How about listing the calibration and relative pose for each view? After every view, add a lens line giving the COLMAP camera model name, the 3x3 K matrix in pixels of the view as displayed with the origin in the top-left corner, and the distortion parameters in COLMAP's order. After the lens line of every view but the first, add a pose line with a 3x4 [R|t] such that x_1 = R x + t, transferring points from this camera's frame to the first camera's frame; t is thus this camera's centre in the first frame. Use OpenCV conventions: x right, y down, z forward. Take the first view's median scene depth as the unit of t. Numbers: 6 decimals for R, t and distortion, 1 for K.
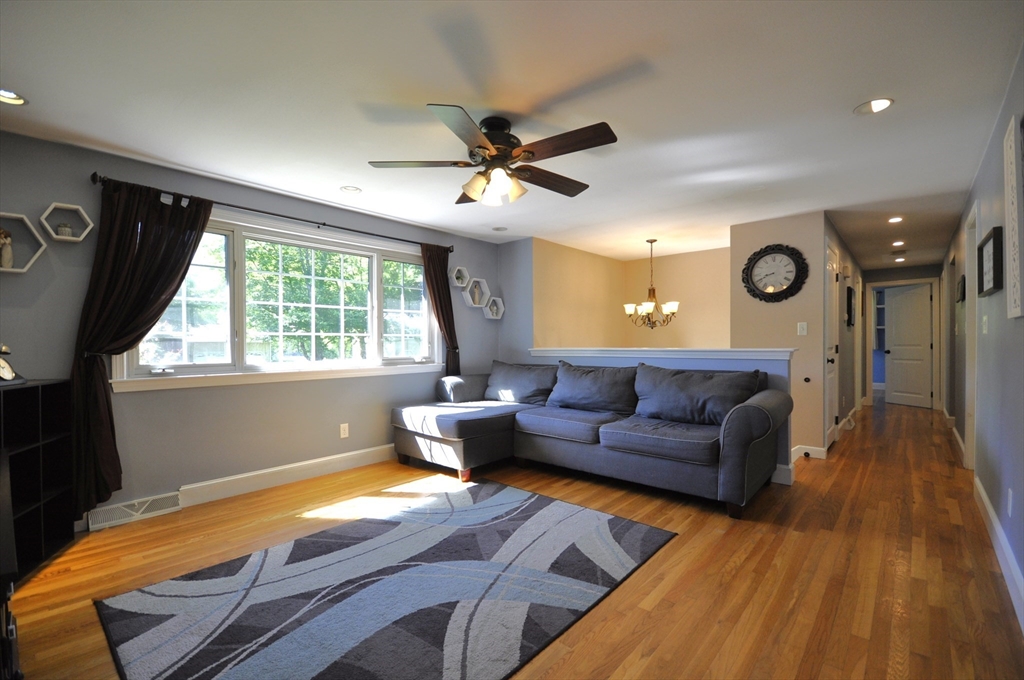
lens RADIAL K [[454.6, 0, 511.3], [0, 454.6, 348.6], [0, 0, 1]] dist [0.006249, -0.013428]
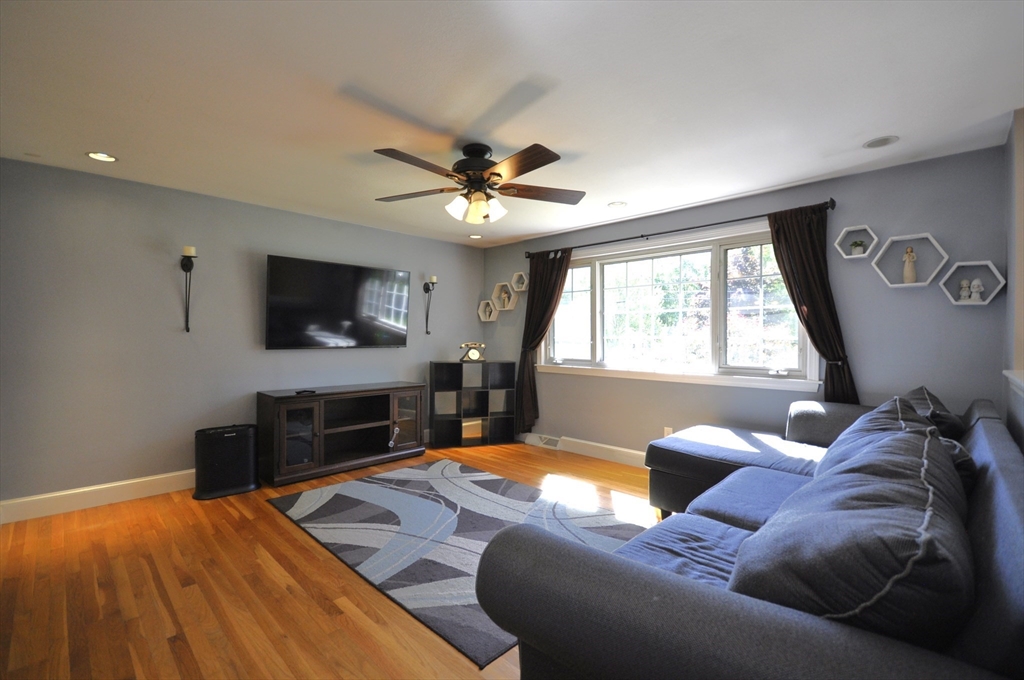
lens RADIAL K [[454.0, 0, 508.0], [0, 454.0, 346.2], [0, 0, 1]] dist [0.000590, -0.013563]
pose [[-0.073221, 0.025727, -0.996984, 0.922429], [-0.015501, 0.999517, 0.026931, -0.049030], [0.997195, 0.017426, -0.072787, 1.022075]]
